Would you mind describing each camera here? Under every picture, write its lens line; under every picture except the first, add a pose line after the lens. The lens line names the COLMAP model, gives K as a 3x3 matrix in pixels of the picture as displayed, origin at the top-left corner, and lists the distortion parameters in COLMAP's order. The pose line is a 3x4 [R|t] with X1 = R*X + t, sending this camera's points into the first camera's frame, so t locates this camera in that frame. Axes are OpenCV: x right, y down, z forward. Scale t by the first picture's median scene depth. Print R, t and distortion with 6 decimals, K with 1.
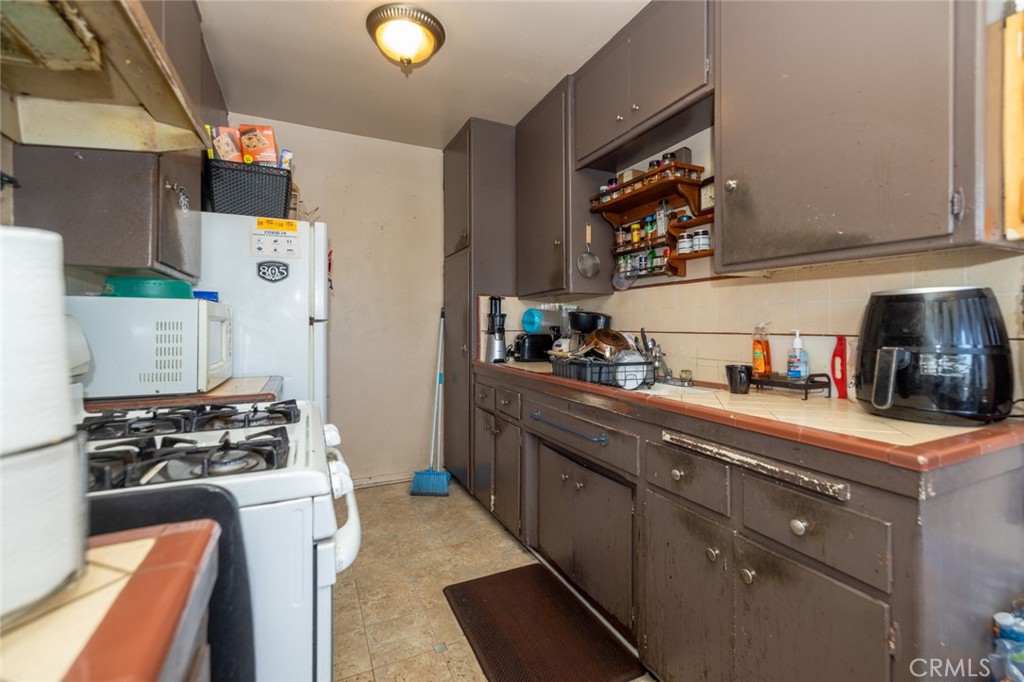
lens RADIAL K [[436.6, 0, 515.3], [0, 436.6, 321.7], [0, 0, 1]] dist [0.003964, 0.000369]
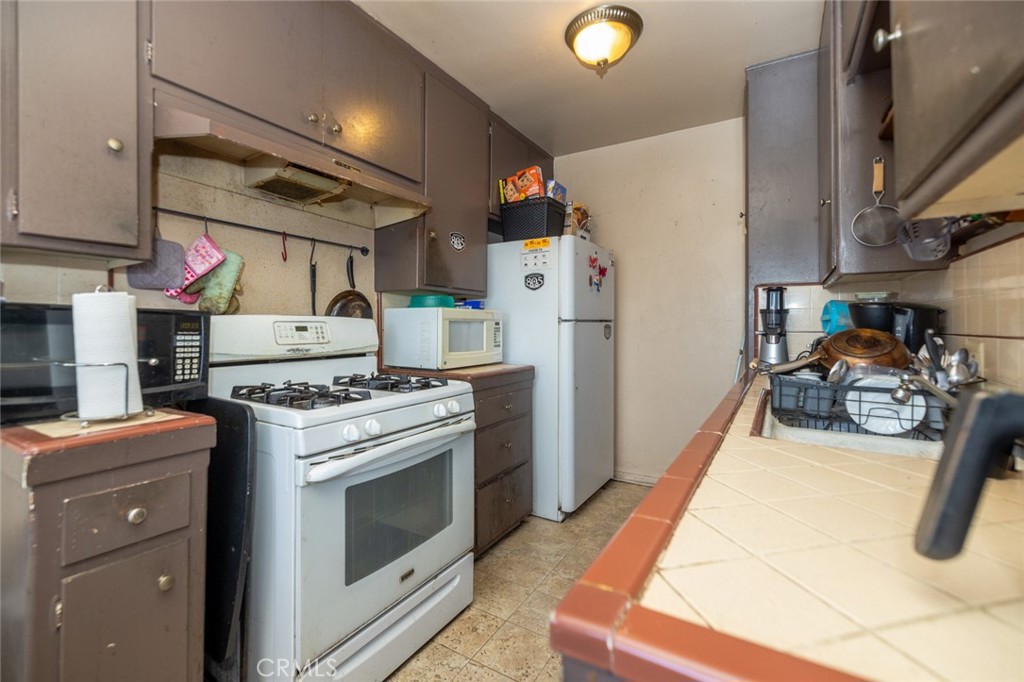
lens RADIAL K [[436.6, 0, 509.3], [0, 436.6, 323.4], [0, 0, 1]] dist [0.003964, 0.000369]
pose [[0.556158, -0.004295, -0.831066, 0.443521], [0.006939, 0.999976, -0.000524, 0.004401], [0.831048, -0.005476, 0.556174, 0.250375]]
